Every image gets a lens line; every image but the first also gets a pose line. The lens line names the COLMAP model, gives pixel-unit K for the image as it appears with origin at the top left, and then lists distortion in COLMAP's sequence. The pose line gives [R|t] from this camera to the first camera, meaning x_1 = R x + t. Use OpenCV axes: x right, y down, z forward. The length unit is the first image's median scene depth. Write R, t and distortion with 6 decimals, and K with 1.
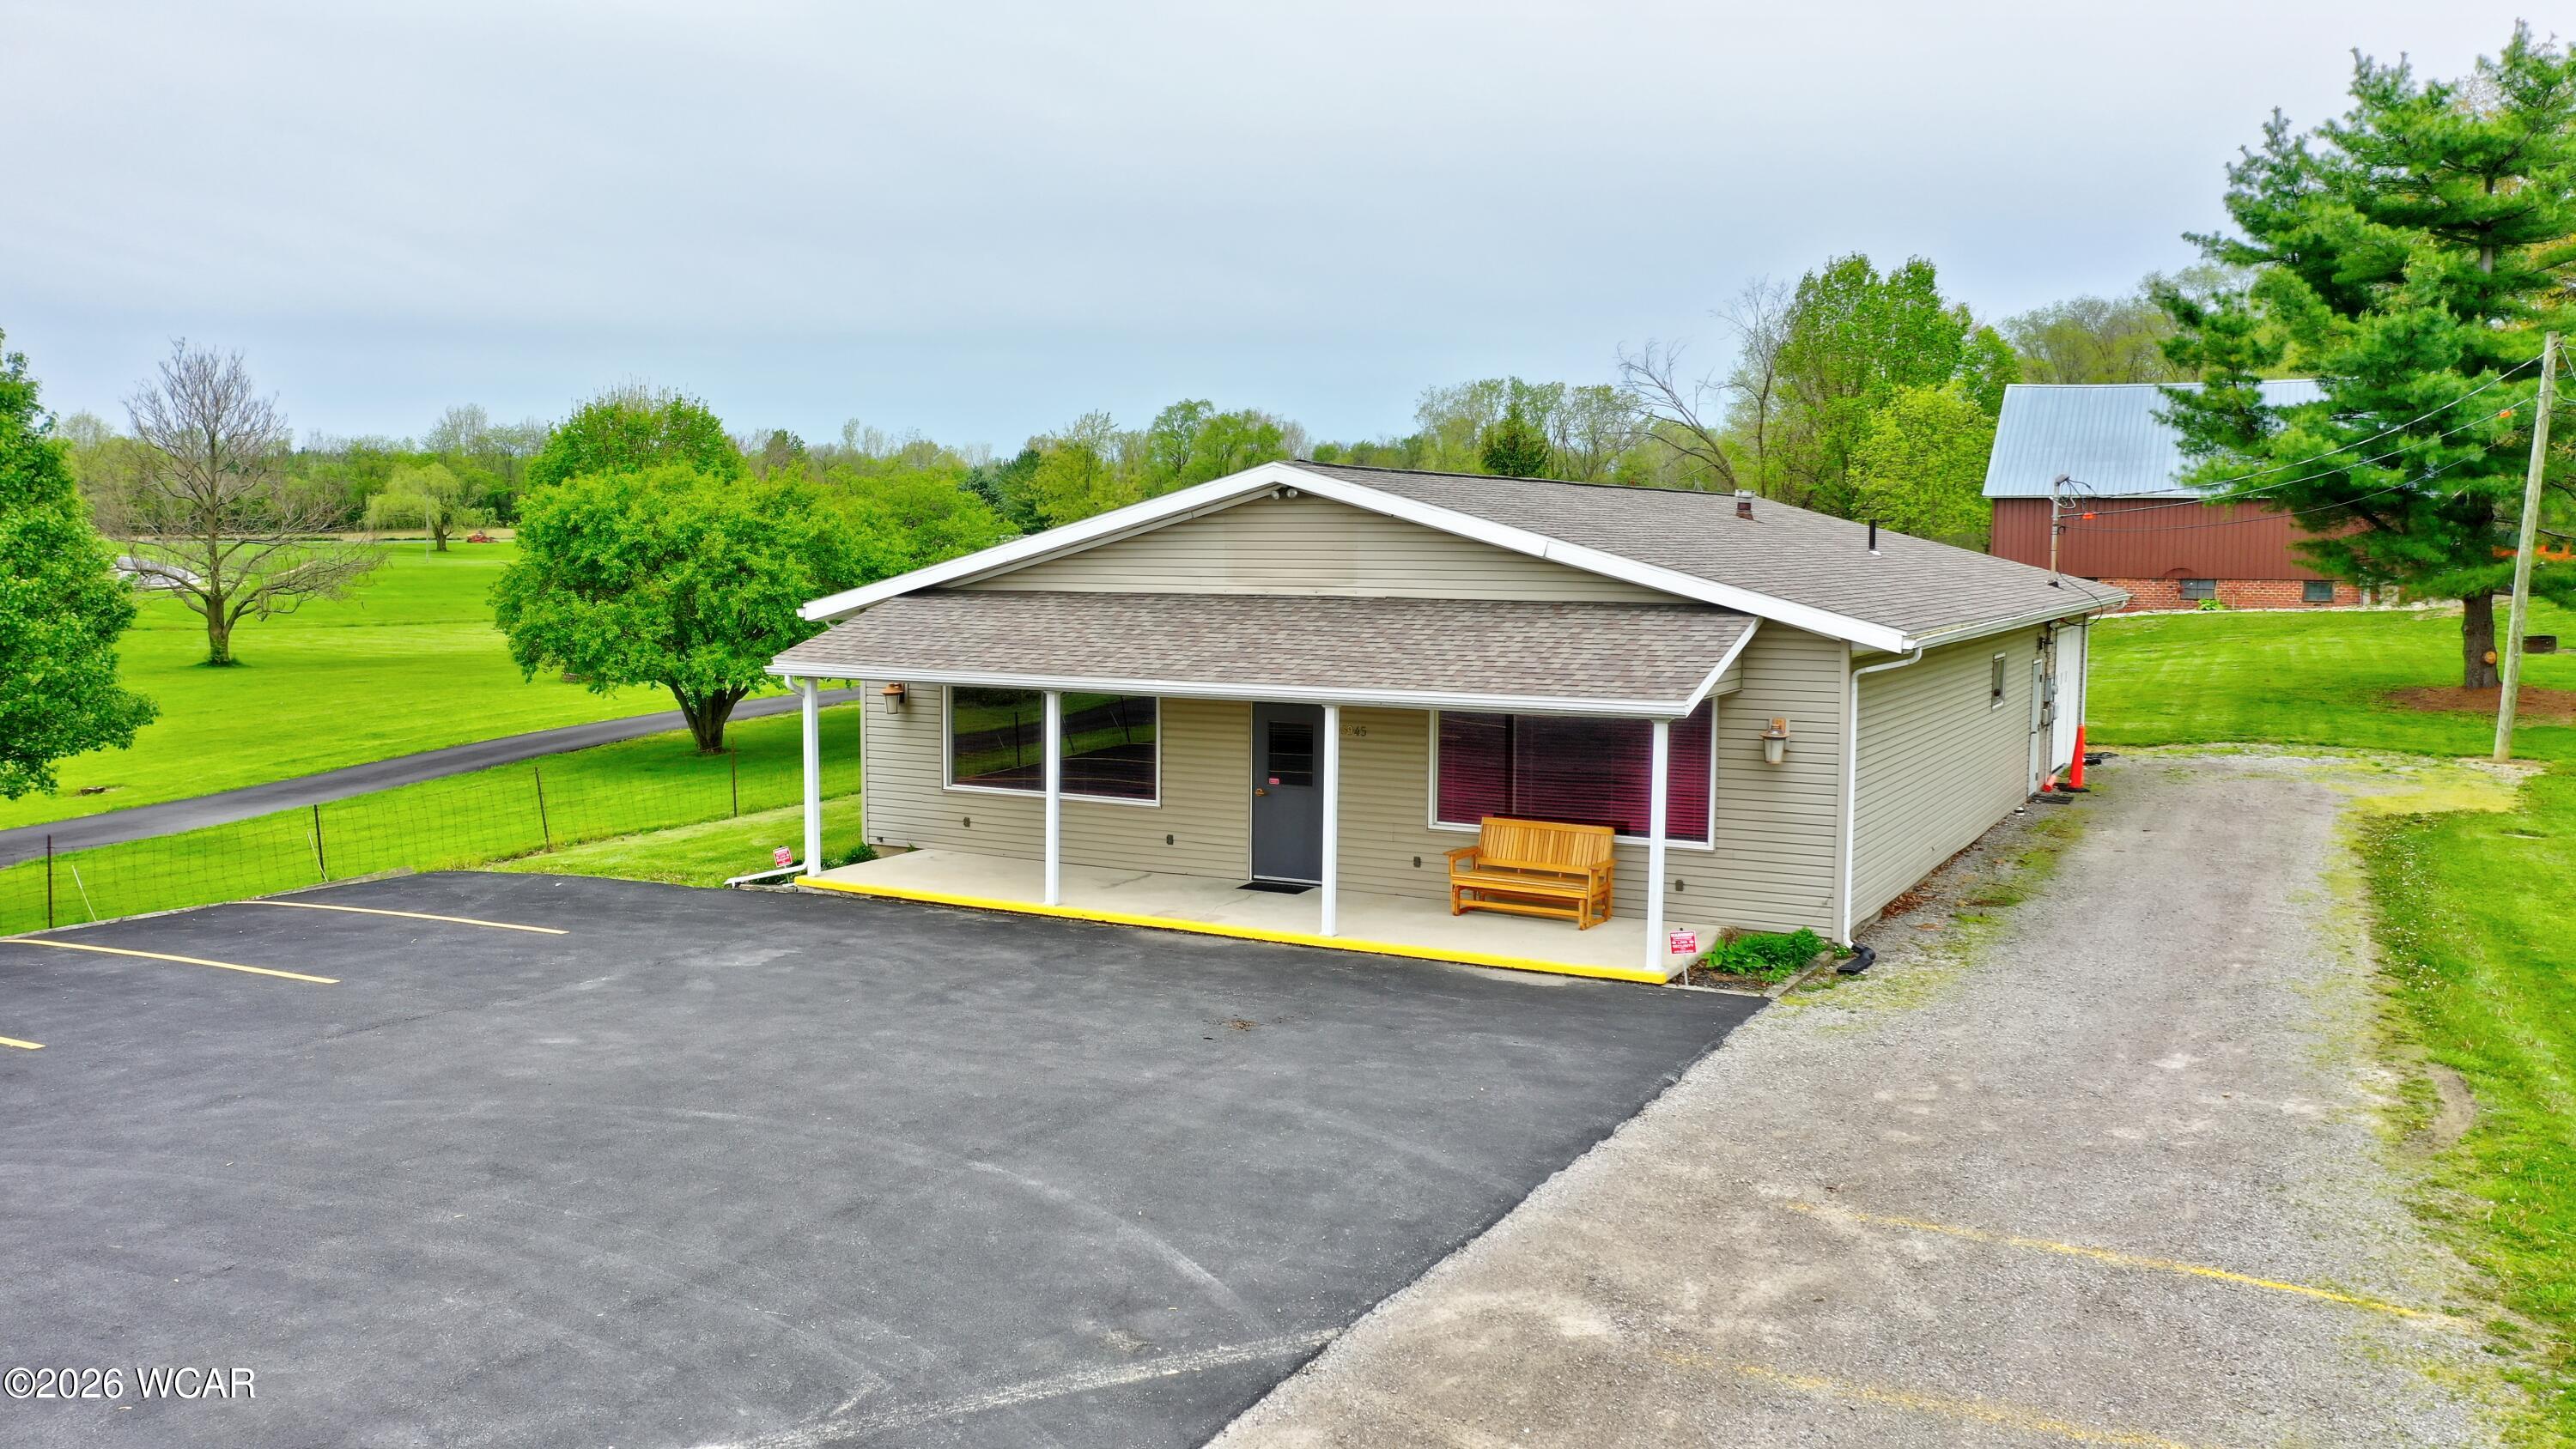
lens RADIAL K [[2018.4, 0, 1270.6], [0, 2018.4, 744.5], [0, 0, 1]] dist [-0.009443, -0.005446]
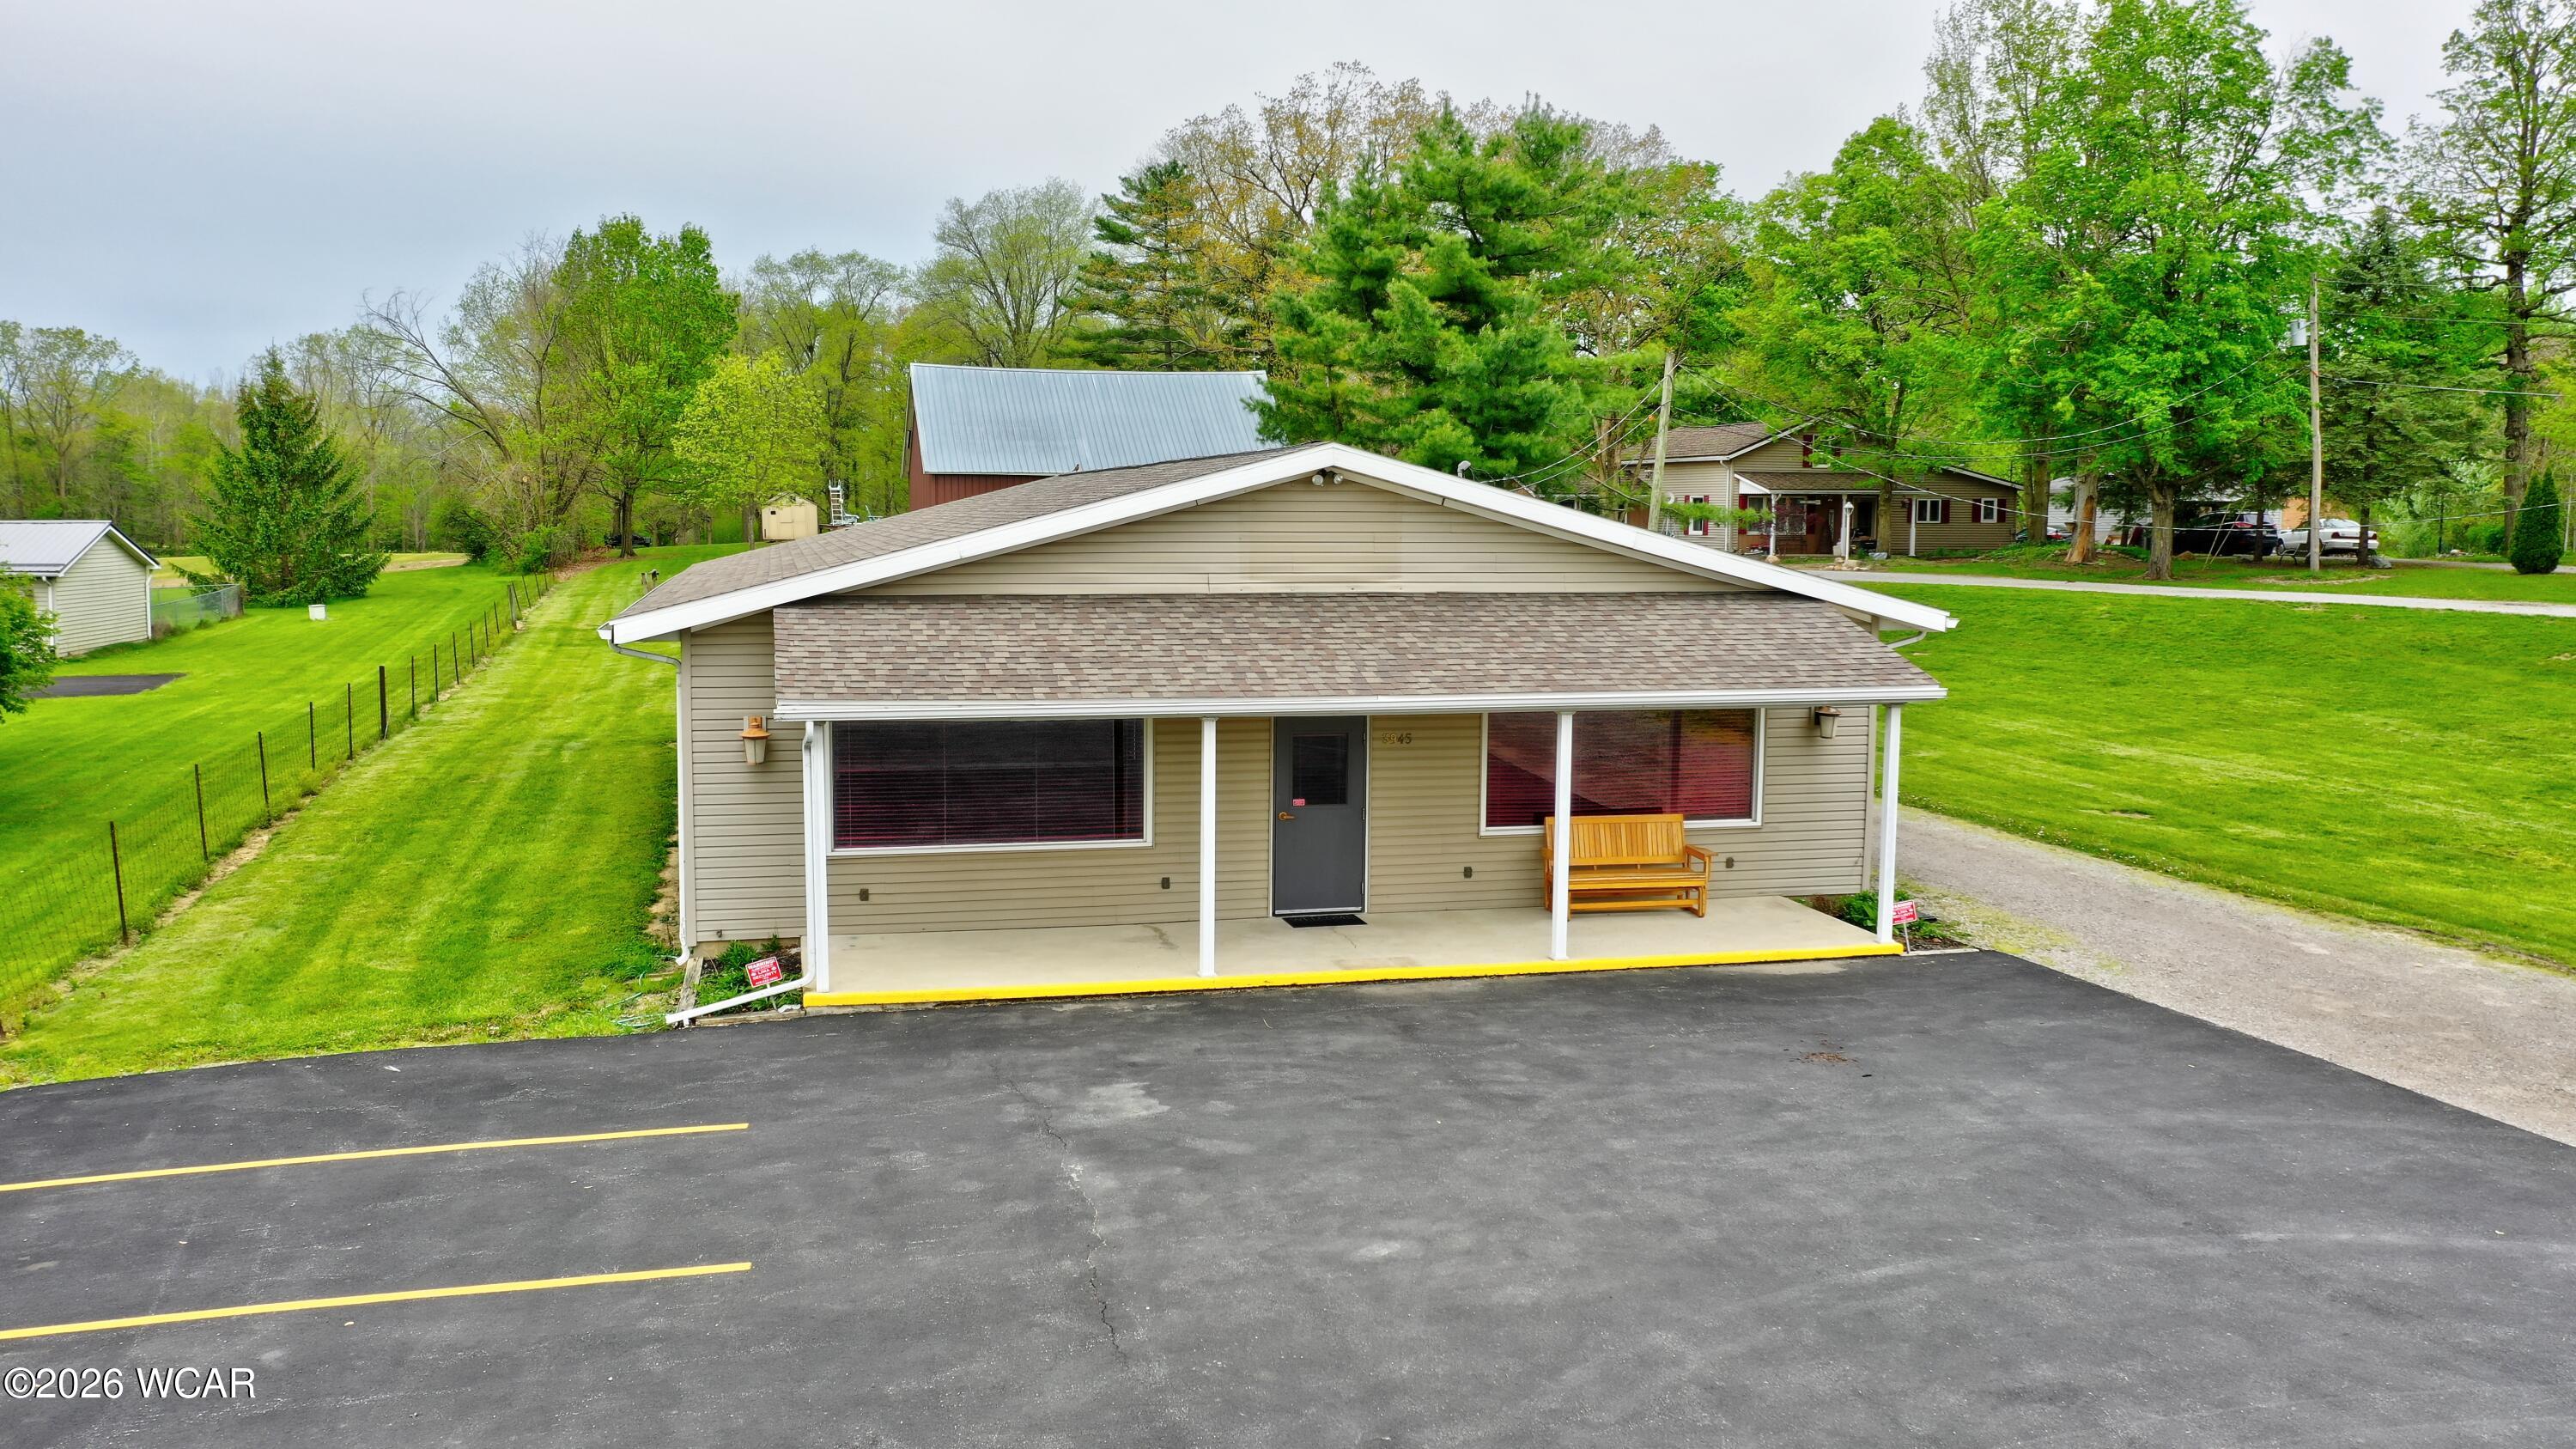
lens RADIAL K [[2019.0, 0, 1272.2], [0, 2019.0, 719.8], [0, 0, 1]] dist [-0.009443, -0.005446]
pose [[0.737824, -0.067543, 0.671606, -0.873973], [0.064858, 0.997471, 0.029061, -0.064608], [-0.671870, 0.022117, 0.740338, 0.509986]]
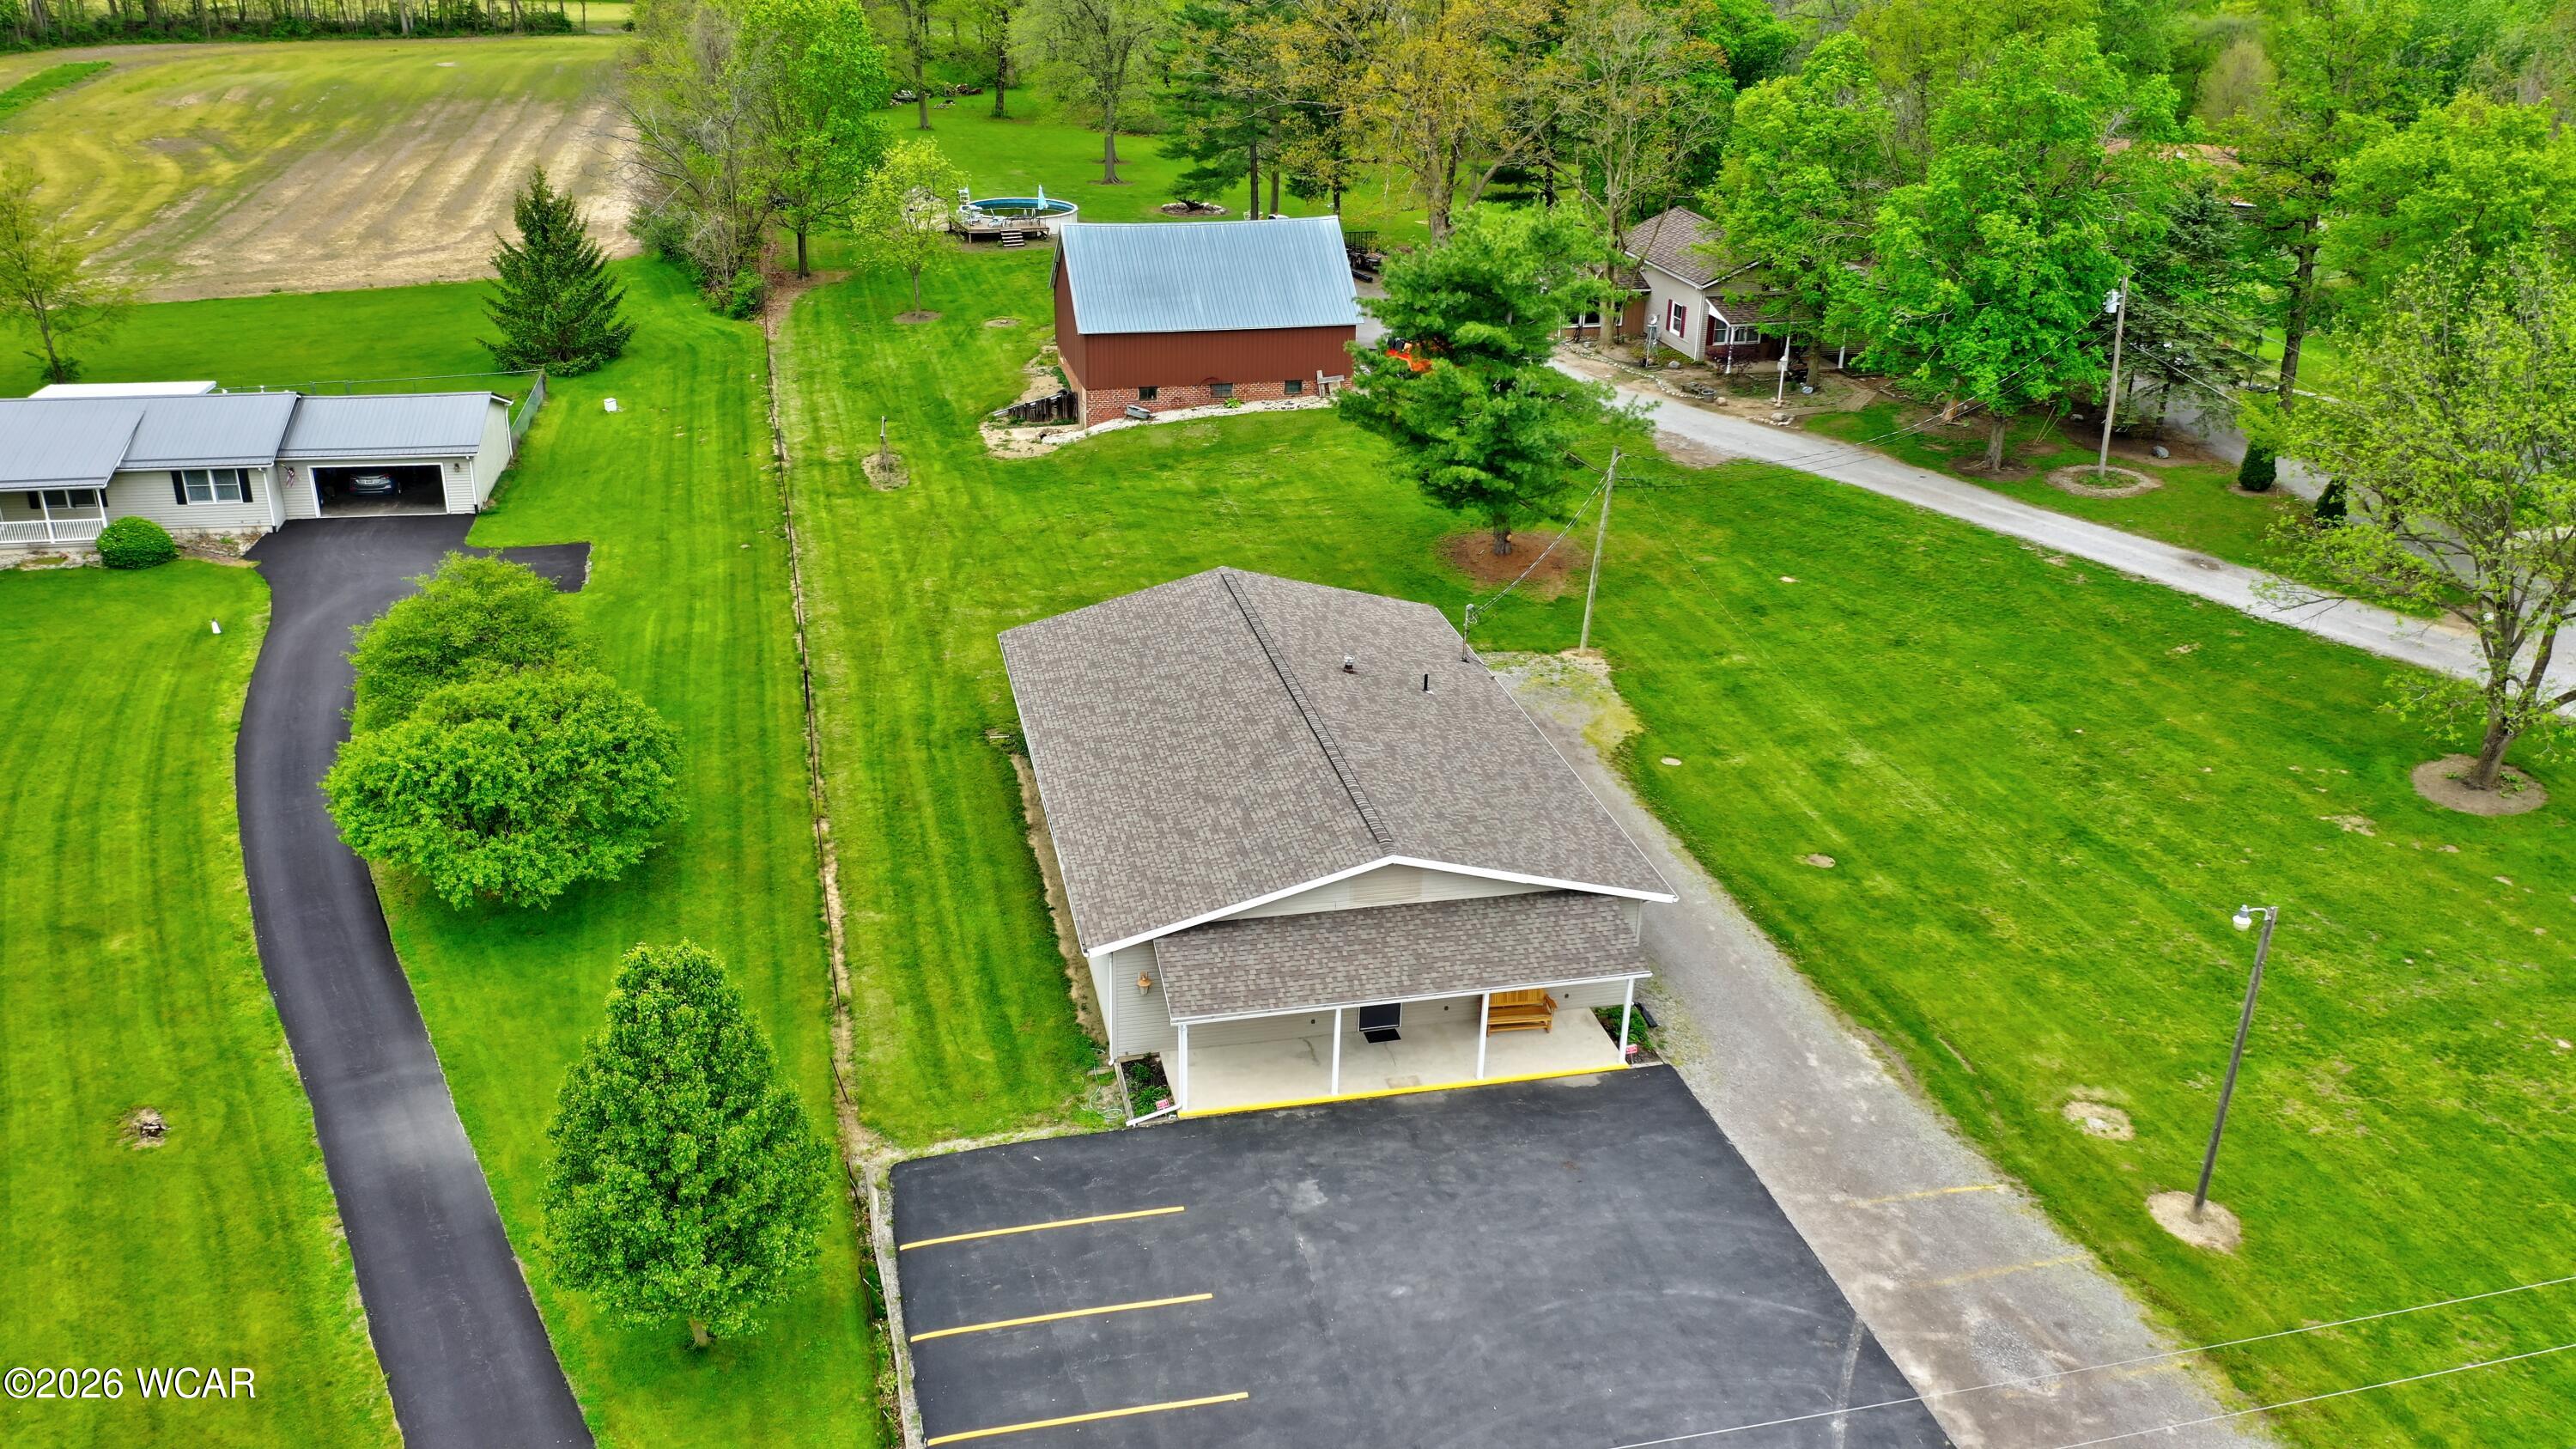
lens RADIAL K [[2019.0, 0, 1281.5], [0, 2019.0, 721.9], [0, 0, 1]] dist [-0.009443, -0.005446]
pose [[0.748714, -0.253959, 0.612317, -1.785288], [0.047004, 0.941718, 0.333104, -1.310672], [-0.661224, -0.220619, 0.717014, -0.466043]]
